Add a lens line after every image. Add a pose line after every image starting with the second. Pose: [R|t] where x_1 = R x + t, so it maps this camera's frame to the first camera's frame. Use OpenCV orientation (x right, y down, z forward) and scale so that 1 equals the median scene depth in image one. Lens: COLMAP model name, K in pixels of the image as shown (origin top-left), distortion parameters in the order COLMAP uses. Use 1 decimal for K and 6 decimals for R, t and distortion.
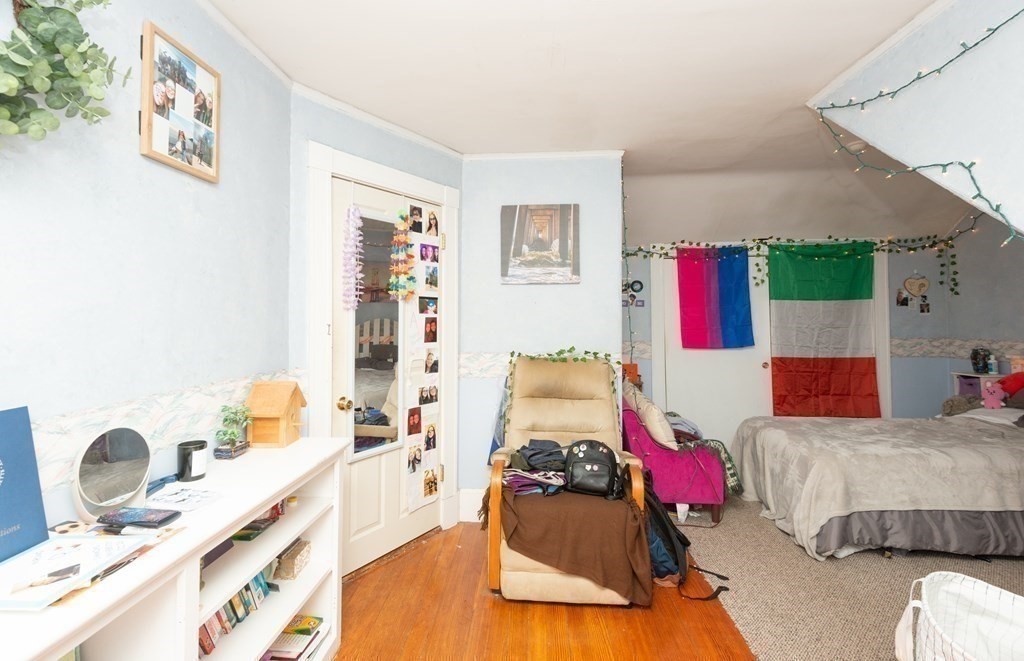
lens RADIAL K [[439.0, 0, 509.7], [0, 439.0, 305.5], [0, 0, 1]] dist [-0.000410, -0.008886]
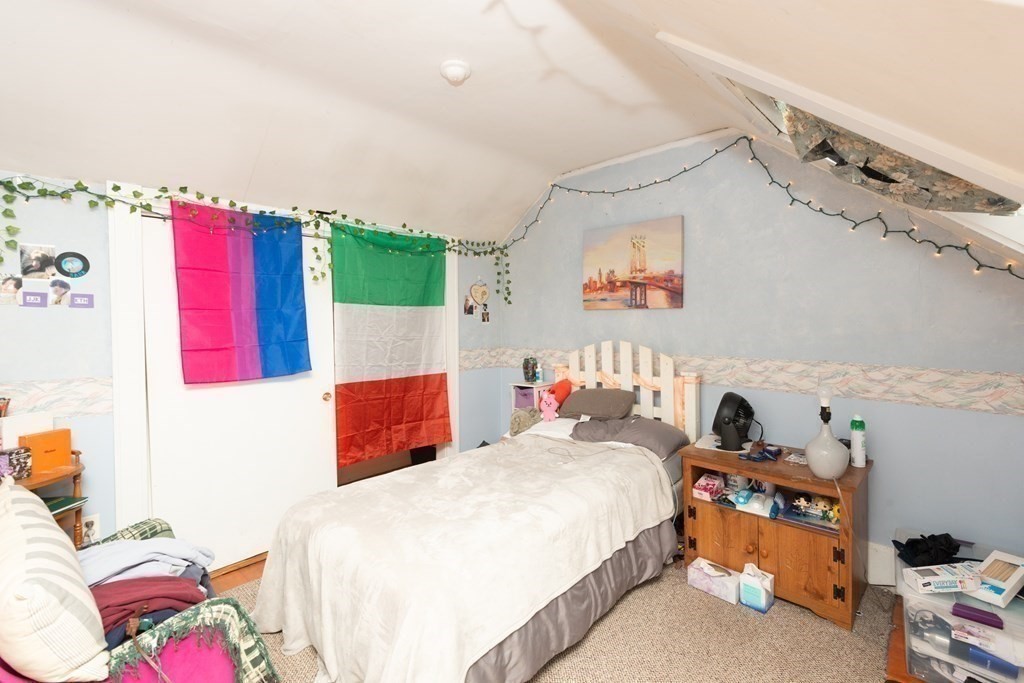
lens RADIAL K [[458.8, 0, 513.6], [0, 458.8, 334.0], [0, 0, 1]] dist [0.045085, -0.023629]
pose [[0.616271, -0.018036, 0.787327, 0.195638], [-0.016663, 0.999215, 0.035933, 0.005953], [-0.787358, -0.035263, 0.615487, 0.327853]]
